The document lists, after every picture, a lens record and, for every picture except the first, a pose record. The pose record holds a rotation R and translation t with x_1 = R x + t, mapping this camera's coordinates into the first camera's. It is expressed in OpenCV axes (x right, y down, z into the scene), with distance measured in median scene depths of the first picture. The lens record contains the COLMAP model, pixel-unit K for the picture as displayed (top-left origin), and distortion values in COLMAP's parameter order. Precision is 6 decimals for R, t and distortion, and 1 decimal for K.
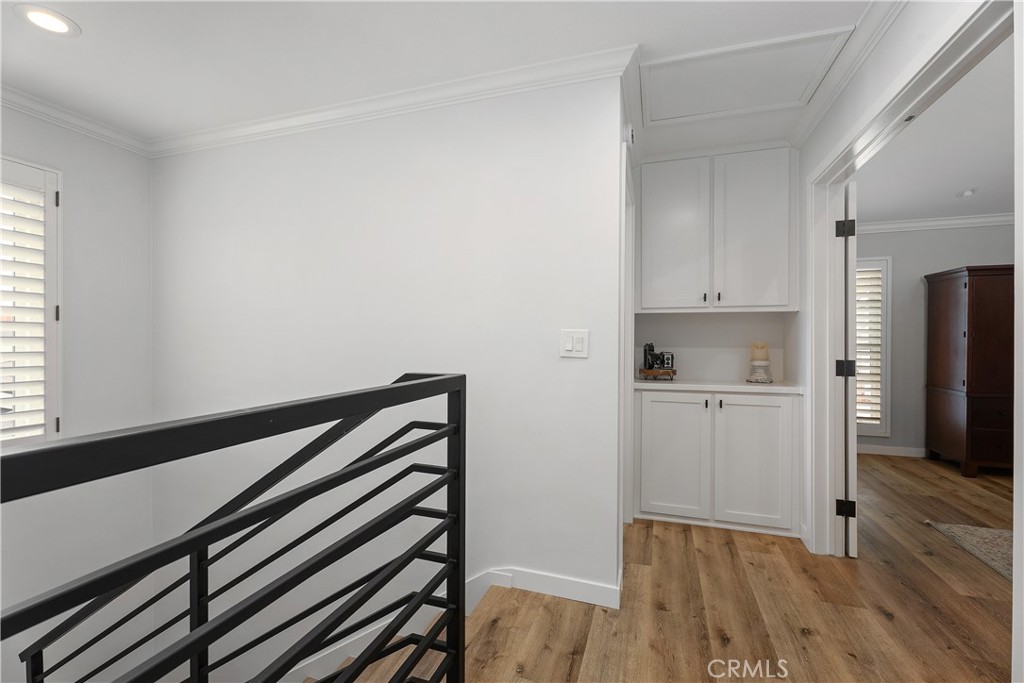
lens RADIAL K [[454.0, 0, 508.0], [0, 454.0, 341.9], [0, 0, 1]] dist [0.000326, -0.001010]
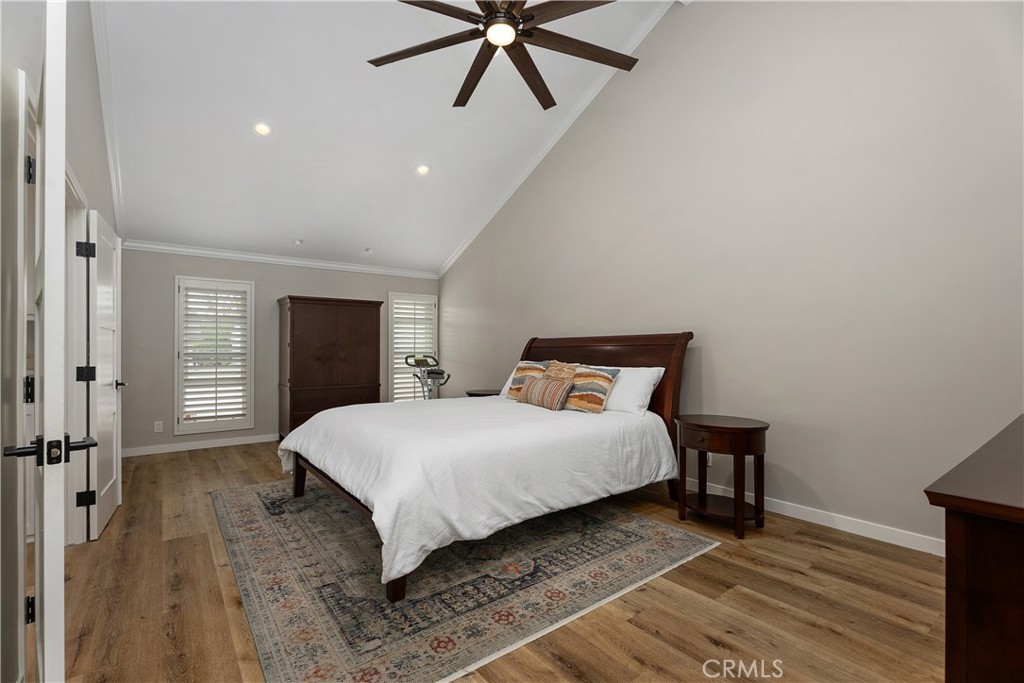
lens RADIAL K [[454.0, 0, 512.7], [0, 454.0, 345.4], [0, 0, 1]] dist [0.000326, -0.001010]
pose [[0.553335, 0.006698, 0.832932, 0.390232], [0.005873, 0.999911, -0.011942, 0.007554], [-0.832938, 0.011500, 0.553247, -0.503222]]
